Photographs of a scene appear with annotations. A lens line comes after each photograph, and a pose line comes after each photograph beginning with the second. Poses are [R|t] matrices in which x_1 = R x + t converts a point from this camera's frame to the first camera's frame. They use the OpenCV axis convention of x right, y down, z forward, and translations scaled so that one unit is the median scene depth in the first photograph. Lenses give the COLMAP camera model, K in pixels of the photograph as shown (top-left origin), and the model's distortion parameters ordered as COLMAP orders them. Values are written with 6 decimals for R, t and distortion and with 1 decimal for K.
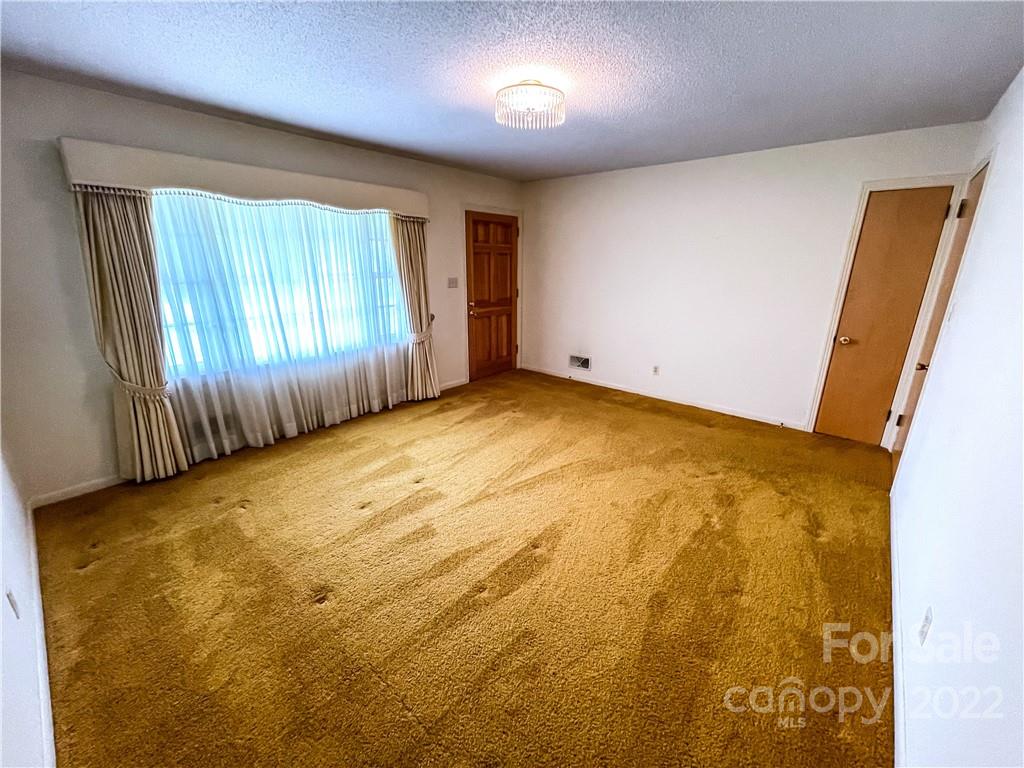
lens RADIAL K [[410.5, 0, 512.1], [0, 410.5, 387.6], [0, 0, 1]] dist [-0.000159, 0.000034]
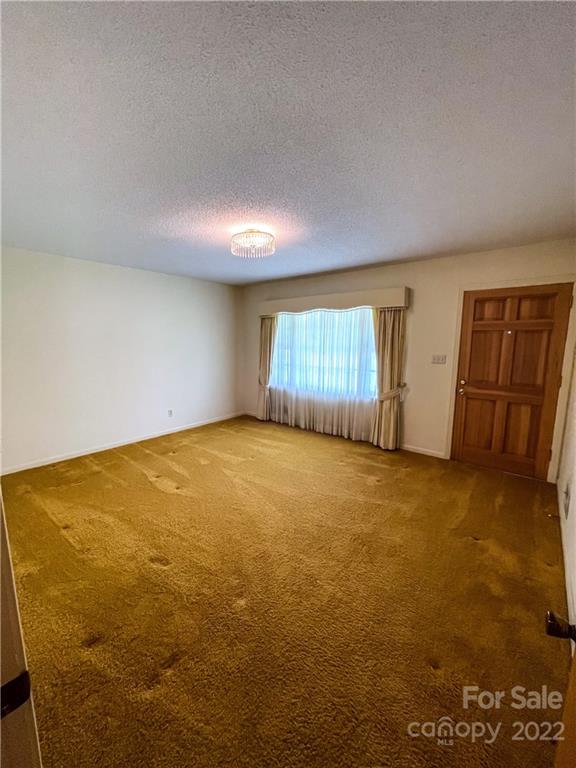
lens RADIAL K [[311.3, 0, 287.9], [0, 311.3, 386.4], [0, 0, 1]] dist [-0.001005, -0.000180]
pose [[0.024476, 0.145340, -0.989079, 0.725085], [-0.293236, 0.946899, 0.131886, -0.199015], [0.955727, 0.286806, 0.065796, 0.652019]]
